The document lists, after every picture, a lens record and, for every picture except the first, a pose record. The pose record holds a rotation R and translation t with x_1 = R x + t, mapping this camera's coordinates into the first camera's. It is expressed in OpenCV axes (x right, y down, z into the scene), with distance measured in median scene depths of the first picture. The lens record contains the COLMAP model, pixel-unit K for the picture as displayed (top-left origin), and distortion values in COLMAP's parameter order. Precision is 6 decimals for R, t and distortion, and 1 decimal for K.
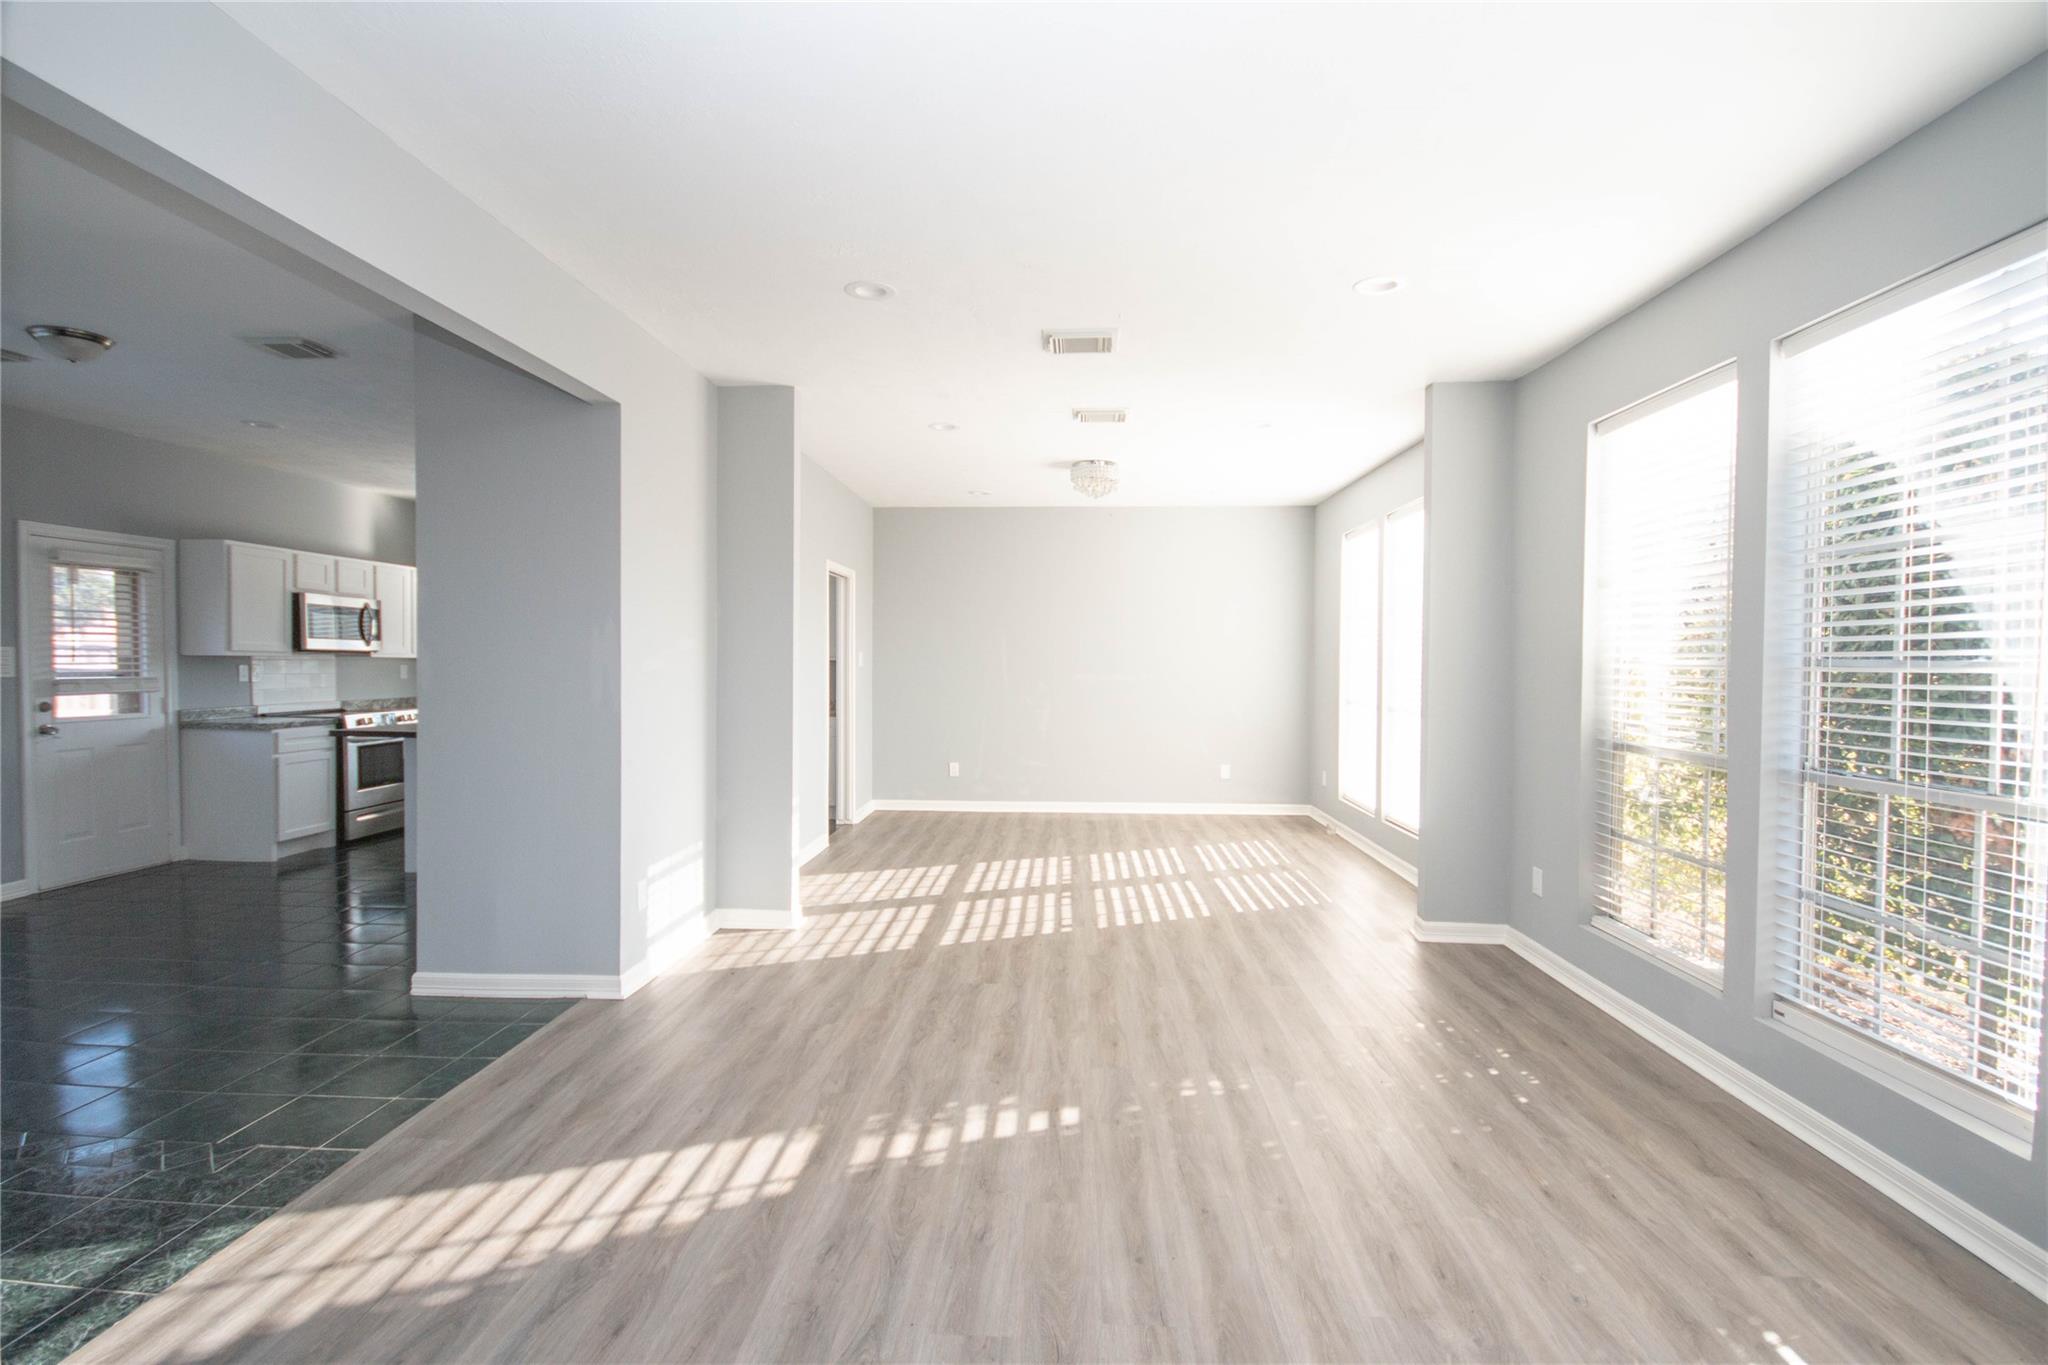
lens RADIAL K [[965.7, 0, 1024.0], [0, 965.7, 682.5], [0, 0, 1]] dist [-0.002071, -0.000574]
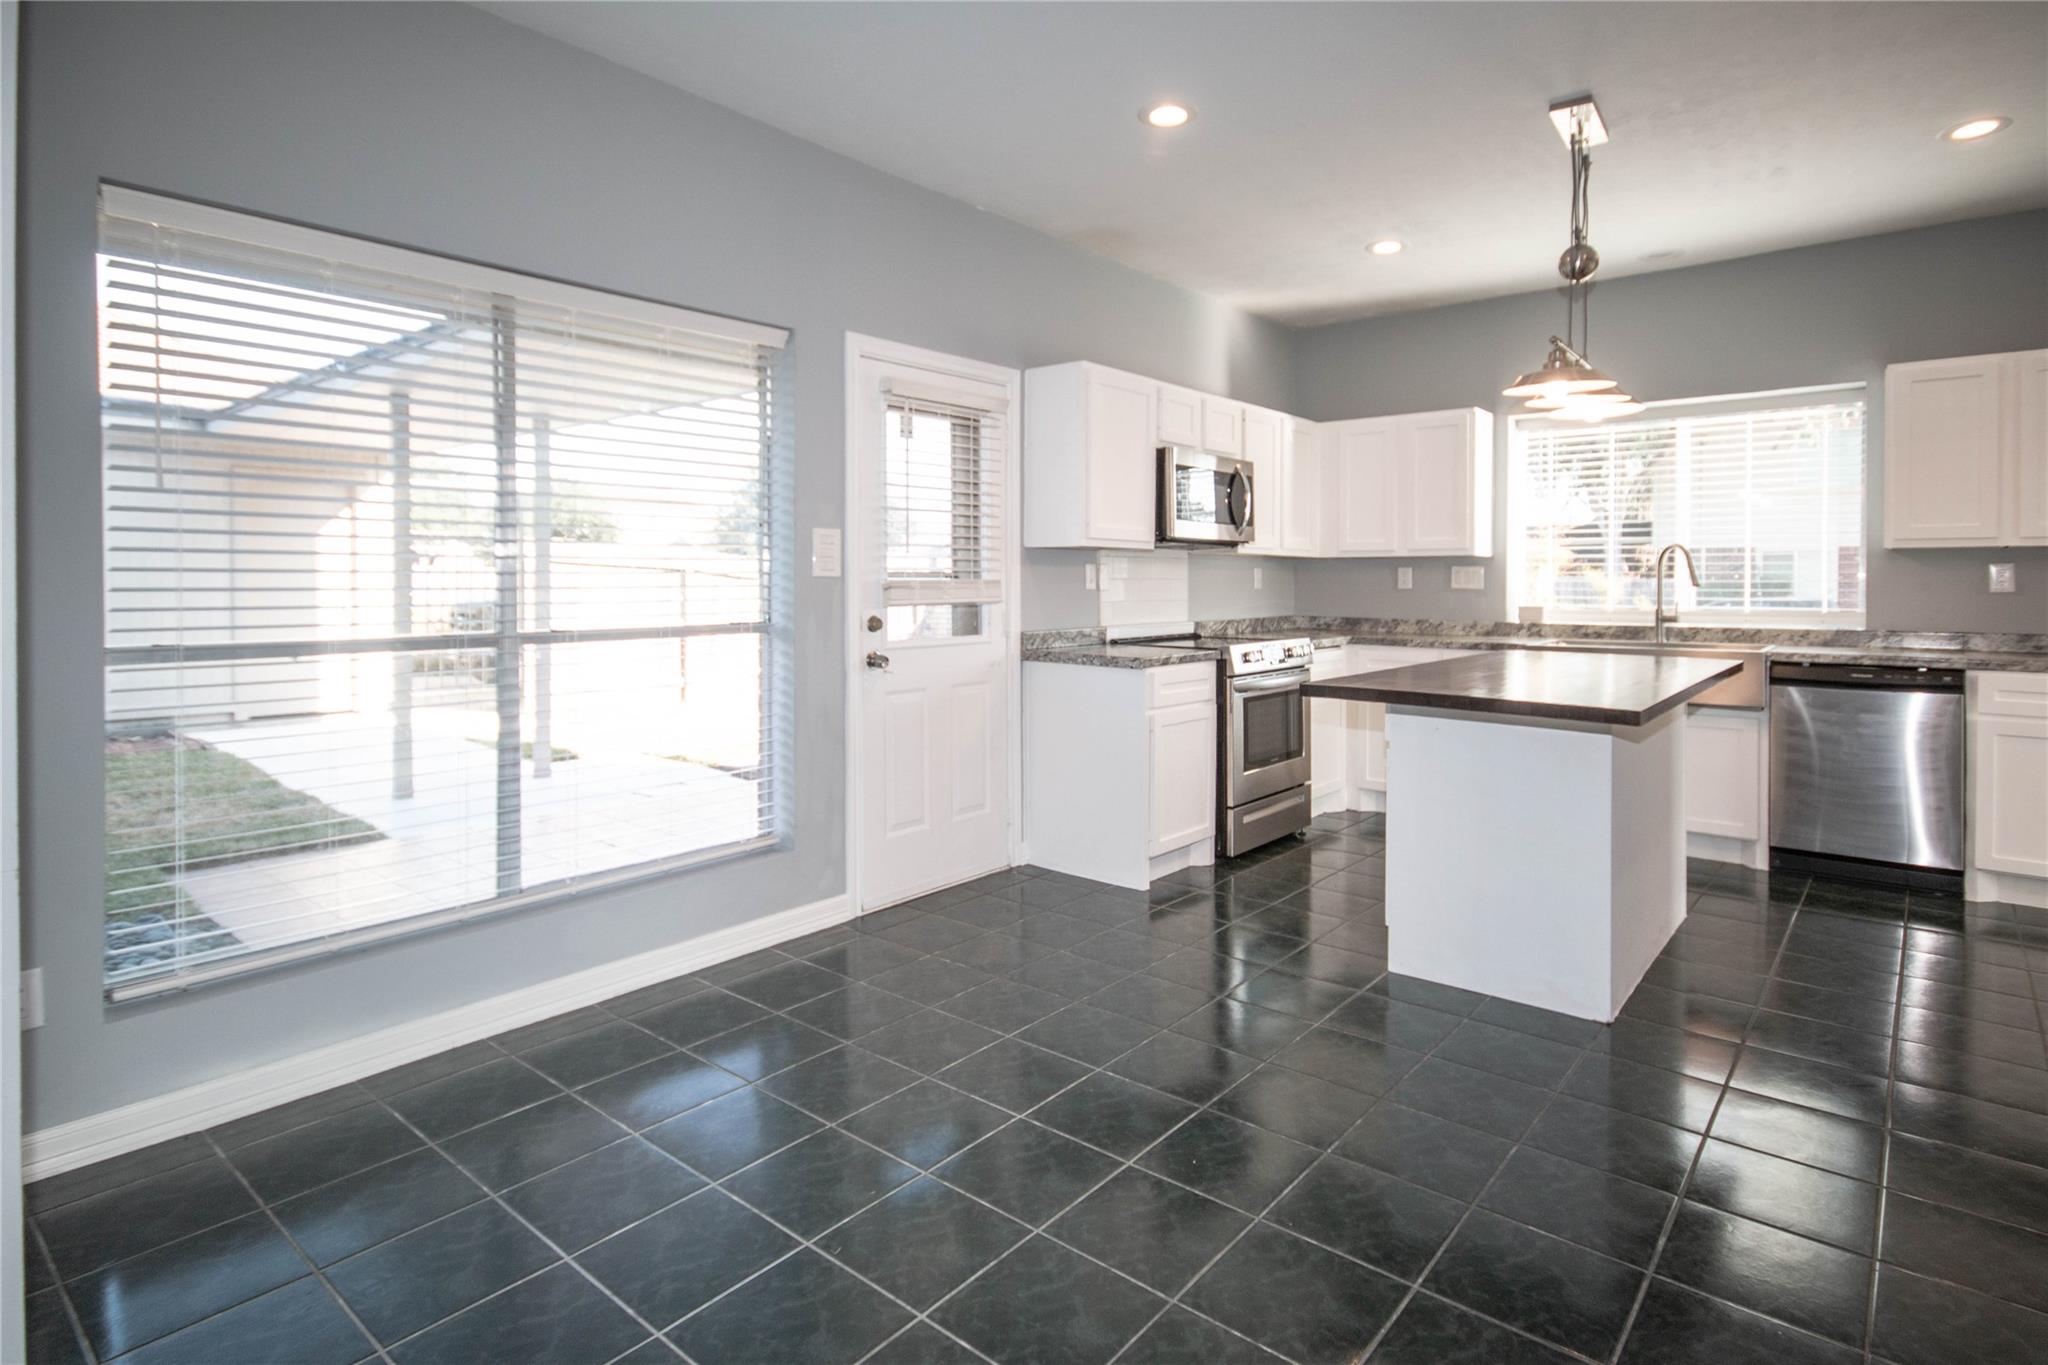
lens RADIAL K [[1066.0, 0, 1023.1], [0, 1066.0, 588.4], [0, 0, 1]] dist [0.000031, -0.000007]
pose [[0.797236, -0.001669, -0.603665, -0.447906], [-0.008934, 0.999854, -0.014563, 0.010115], [0.603601, 0.017003, 0.797105, 0.434404]]
